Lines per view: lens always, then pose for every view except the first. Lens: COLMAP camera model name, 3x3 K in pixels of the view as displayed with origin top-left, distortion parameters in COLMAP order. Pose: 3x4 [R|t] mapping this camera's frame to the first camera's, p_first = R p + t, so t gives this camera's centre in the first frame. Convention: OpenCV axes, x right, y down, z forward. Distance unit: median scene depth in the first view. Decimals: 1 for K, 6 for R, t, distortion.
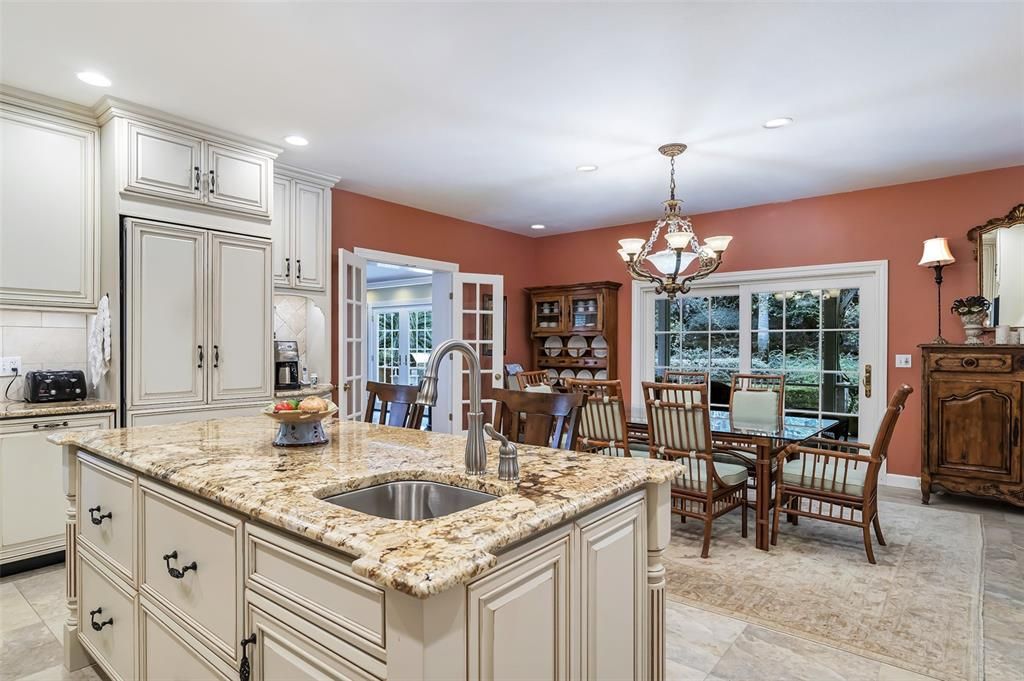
lens RADIAL K [[588.5, 0, 512.0], [0, 588.5, 340.5], [0, 0, 1]] dist [0.002387, 0.000037]
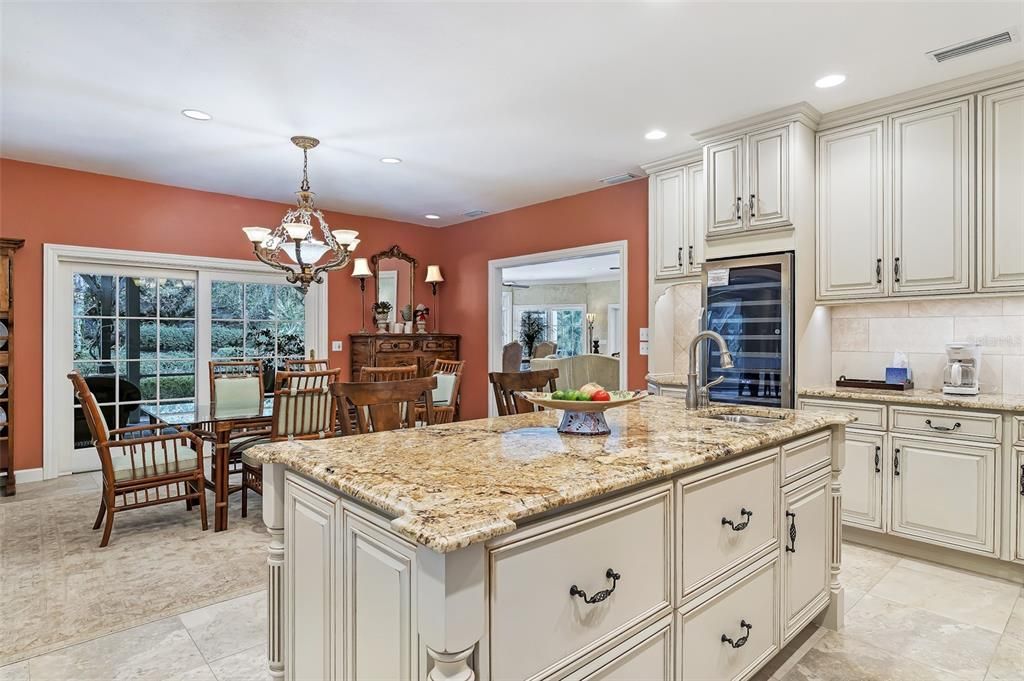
lens RADIAL K [[550.2, 0, 514.8], [0, 550.2, 334.0], [0, 0, 1]] dist [-0.009911, -0.000090]
pose [[0.178652, 0.005846, 0.983895, -0.568841], [-0.014616, 0.999888, -0.003287, 0.007114], [-0.983804, -0.013793, 0.178717, 0.442082]]
